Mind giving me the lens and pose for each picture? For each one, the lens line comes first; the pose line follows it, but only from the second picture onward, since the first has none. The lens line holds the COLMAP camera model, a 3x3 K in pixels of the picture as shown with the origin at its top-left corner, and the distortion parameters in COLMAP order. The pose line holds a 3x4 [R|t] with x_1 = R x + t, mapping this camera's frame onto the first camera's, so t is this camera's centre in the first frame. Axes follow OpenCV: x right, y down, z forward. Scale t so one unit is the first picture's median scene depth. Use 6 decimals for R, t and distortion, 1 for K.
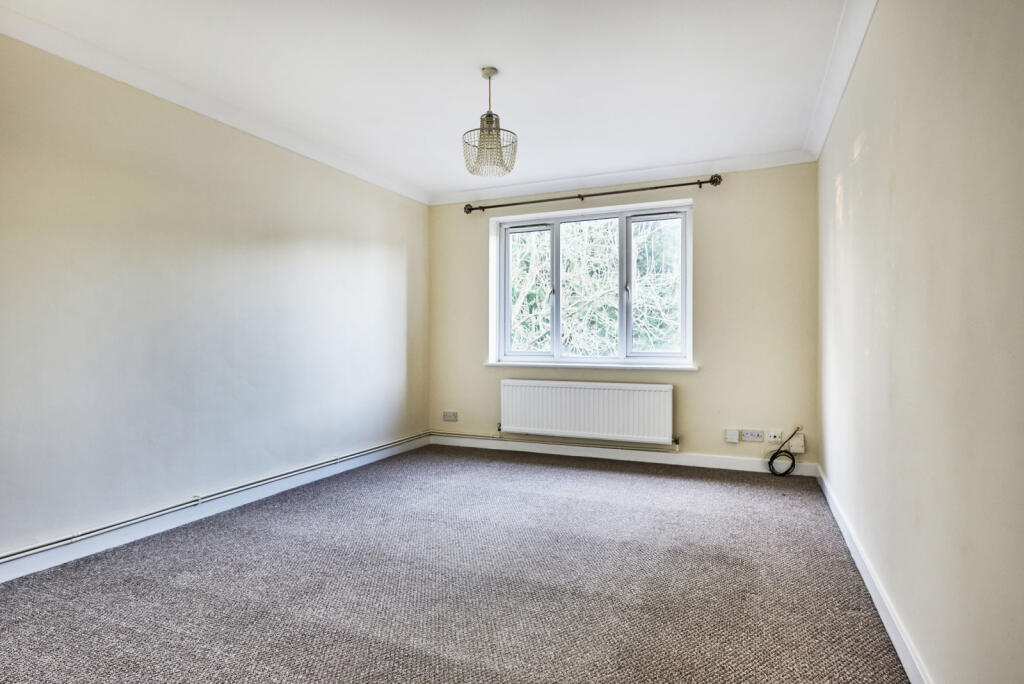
lens RADIAL K [[565.7, 0, 502.8], [0, 565.7, 334.3], [0, 0, 1]] dist [-0.004968, -0.002031]
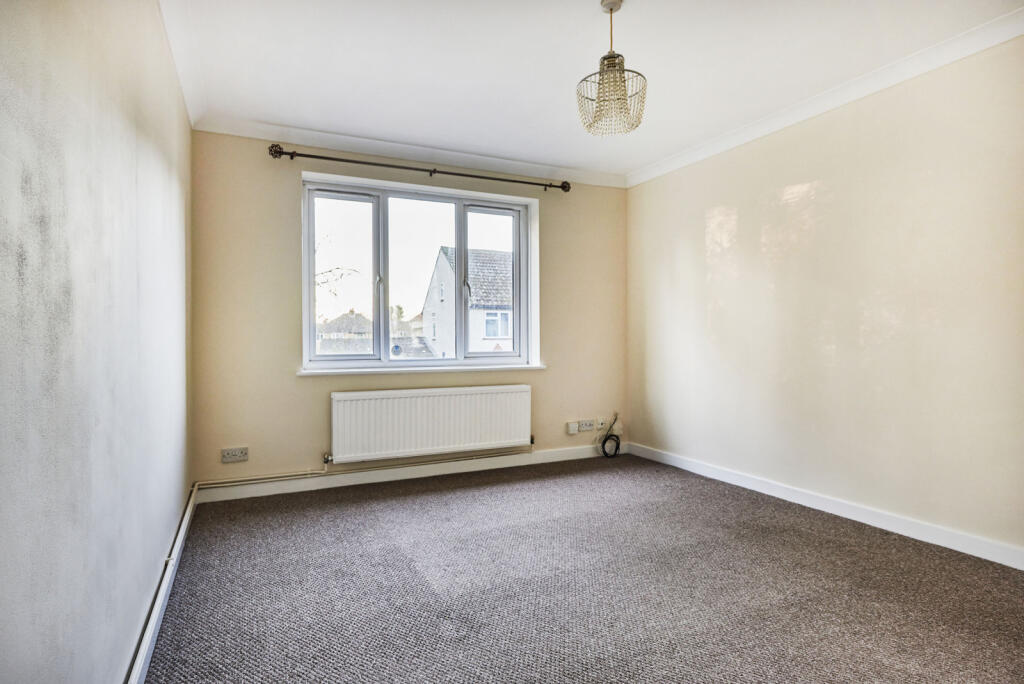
lens RADIAL K [[565.7, 0, 509.4], [0, 565.7, 333.2], [0, 0, 1]] dist [-0.004968, -0.002031]
pose [[0.637850, 0.003881, 0.770151, -0.486543], [-0.002909, 0.999992, -0.002630, 0.002746], [-0.770155, -0.000563, 0.637856, 0.399650]]
